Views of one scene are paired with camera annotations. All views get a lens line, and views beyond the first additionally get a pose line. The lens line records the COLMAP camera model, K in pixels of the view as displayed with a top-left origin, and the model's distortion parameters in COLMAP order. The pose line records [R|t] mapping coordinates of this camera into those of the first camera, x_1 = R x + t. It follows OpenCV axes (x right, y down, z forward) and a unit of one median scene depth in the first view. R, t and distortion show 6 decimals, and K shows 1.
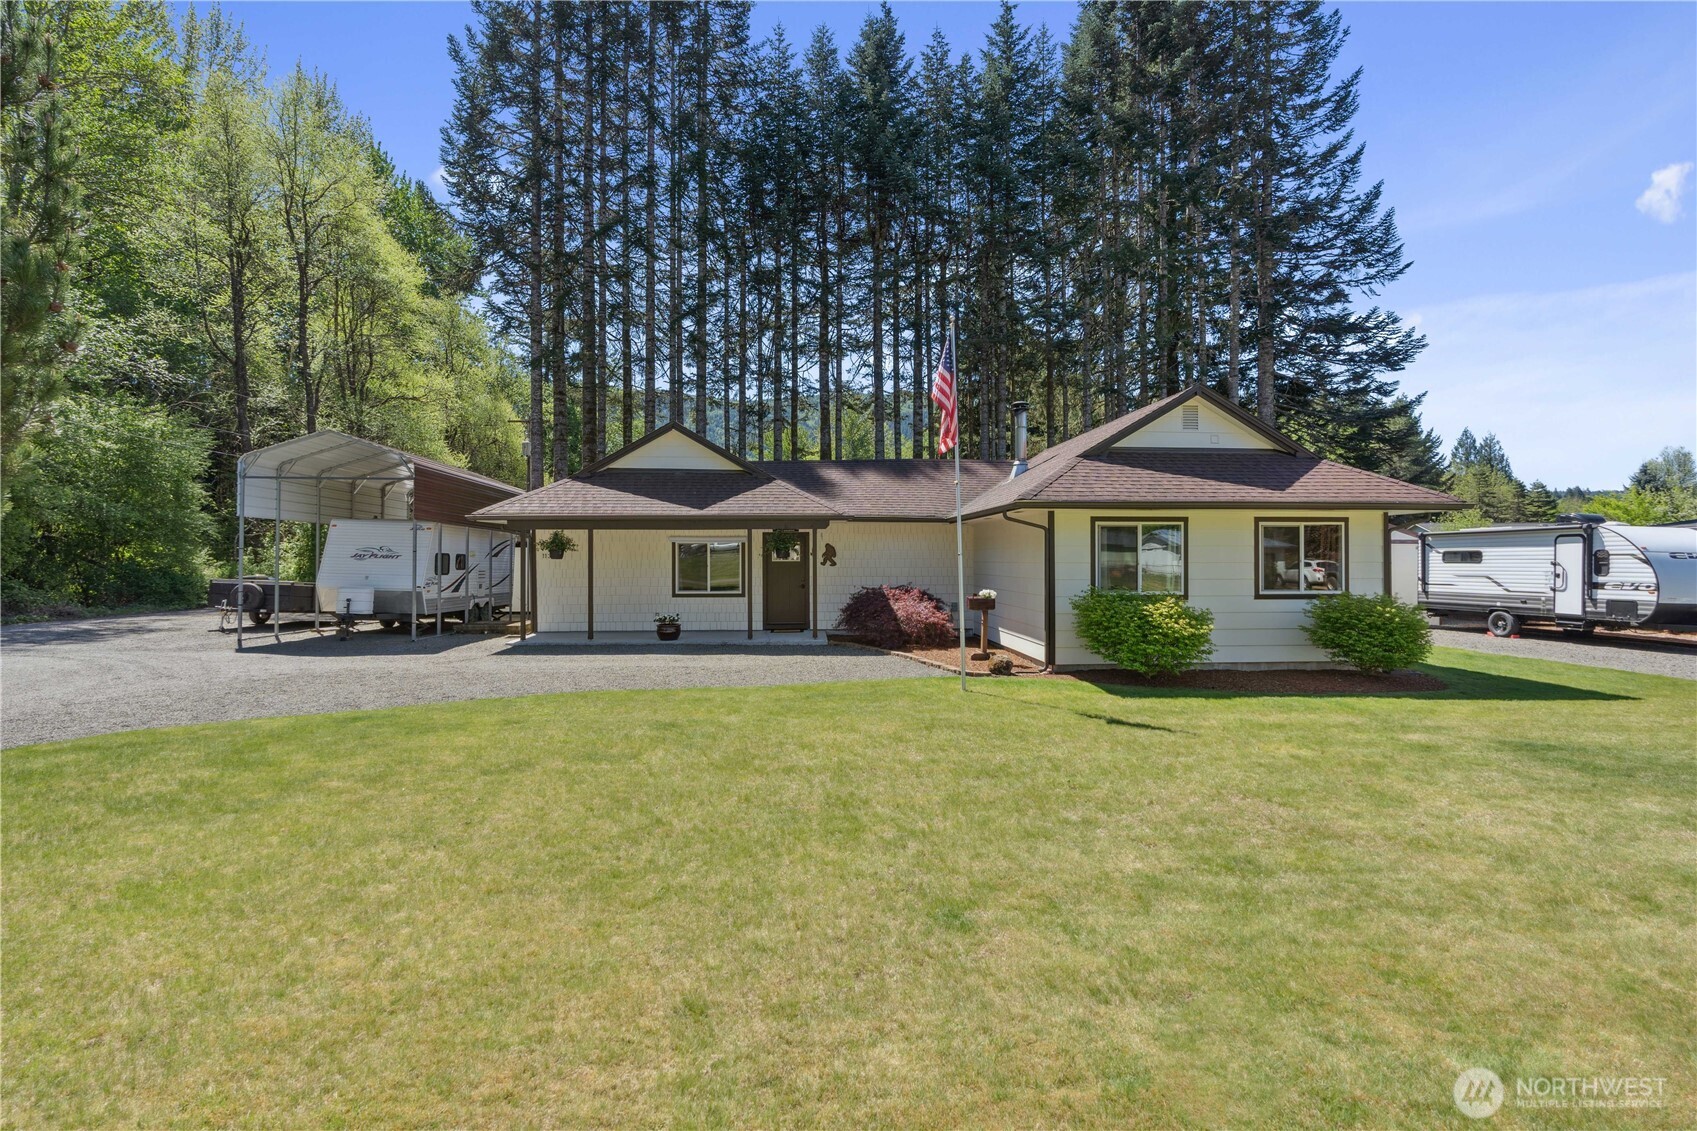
lens RADIAL K [[772.6, 0, 843.6], [0, 772.6, 558.5], [0, 0, 1]] dist [-0.003592, -0.000581]
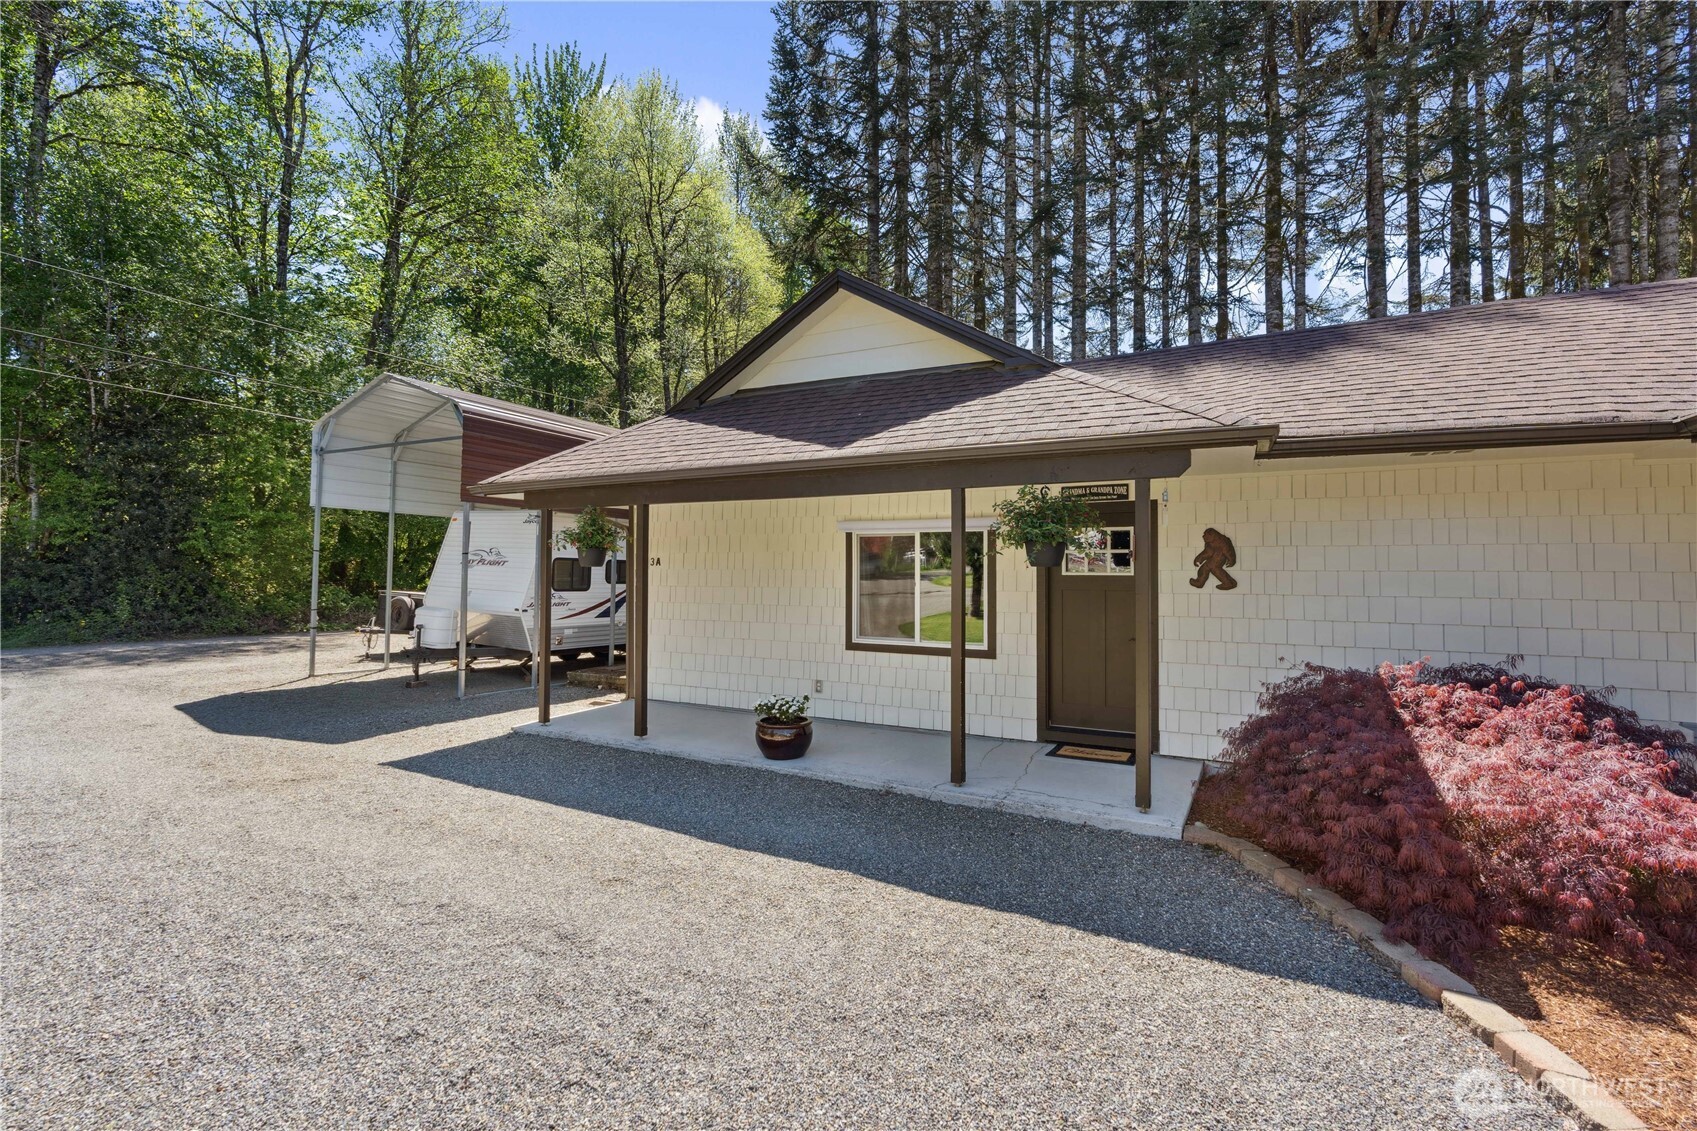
lens RADIAL K [[763.1, 0, 848.5], [0, 763.1, 565.5], [0, 0, 1]] dist [-0.015336, 0.008203]
pose [[0.845271, 0.003034, -0.534330, 0.024871], [-0.008502, 0.999934, -0.007772, 0.002024], [0.534271, 0.011112, 0.845240, 0.538252]]
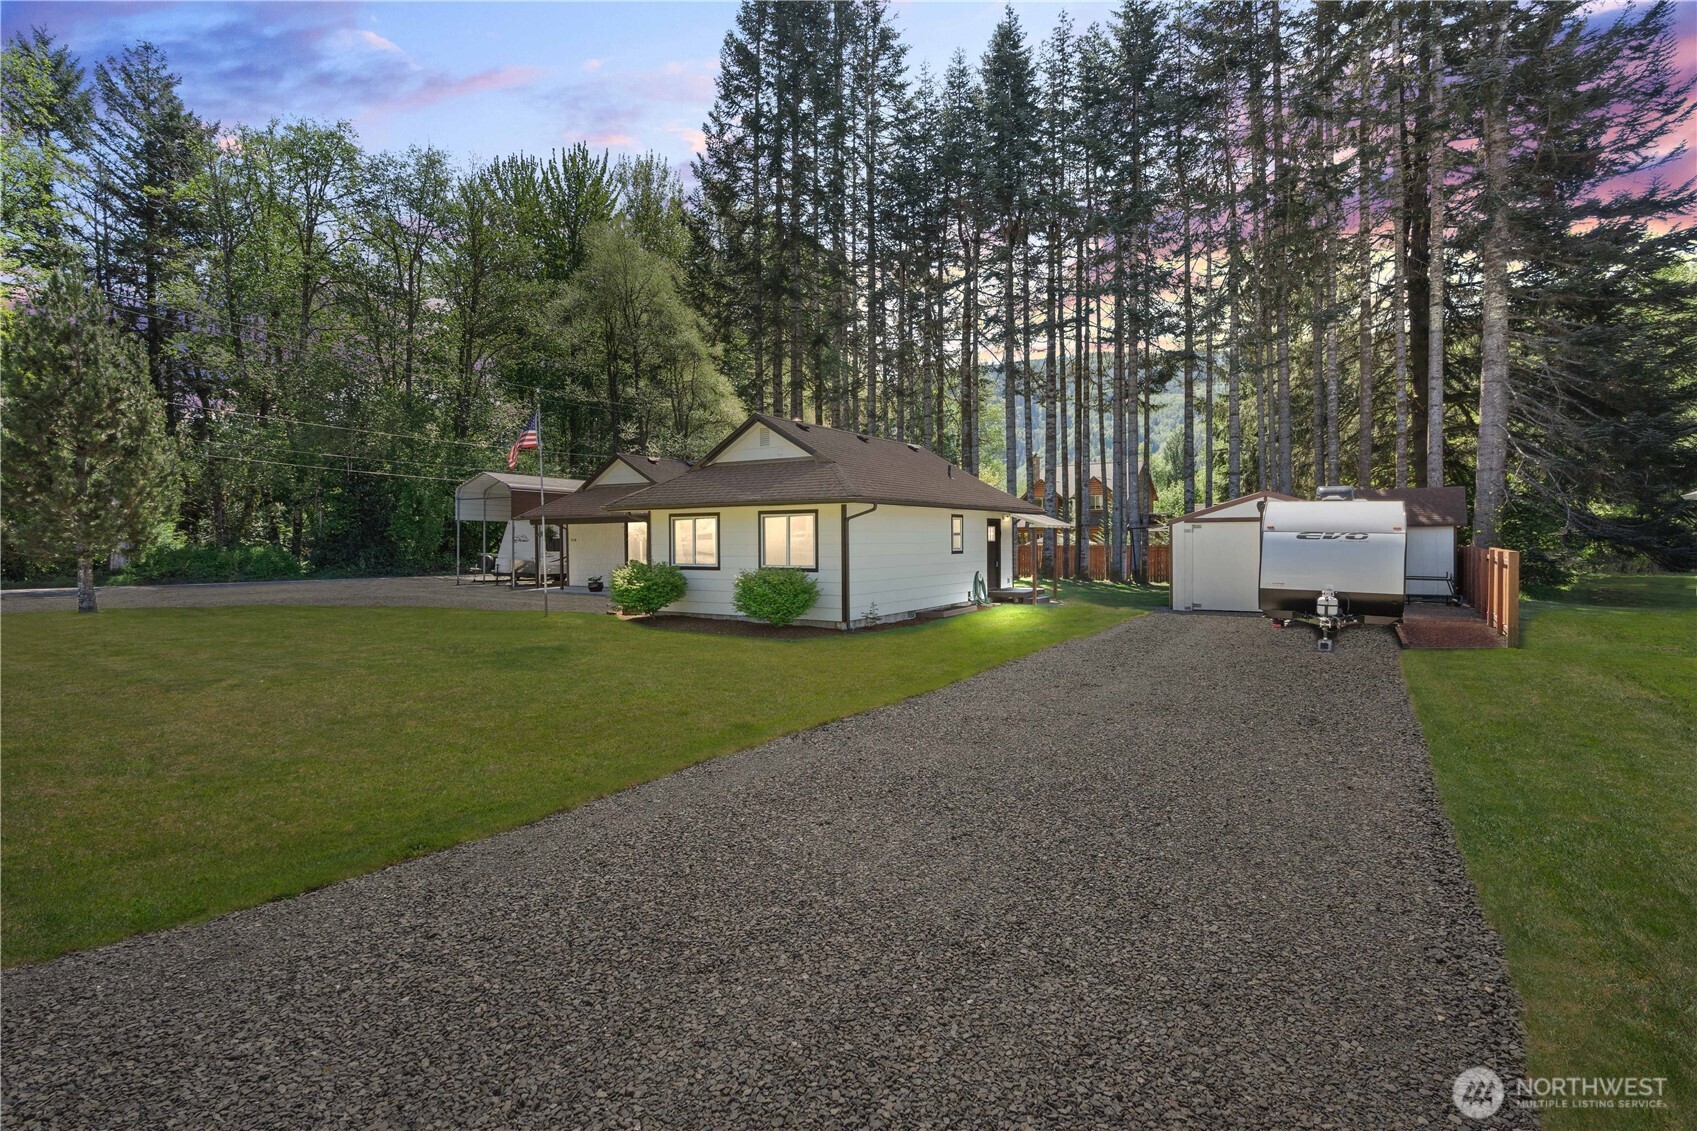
lens RADIAL K [[829.8, 0, 835.7], [0, 829.8, 549.4], [0, 0, 1]] dist [0.000669, -0.000317]
pose [[0.788111, 0.003284, -0.615524, 1.046047], [0.006152, 0.999894, 0.013212, -0.003176], [0.615502, -0.014199, 0.788007, -0.068097]]
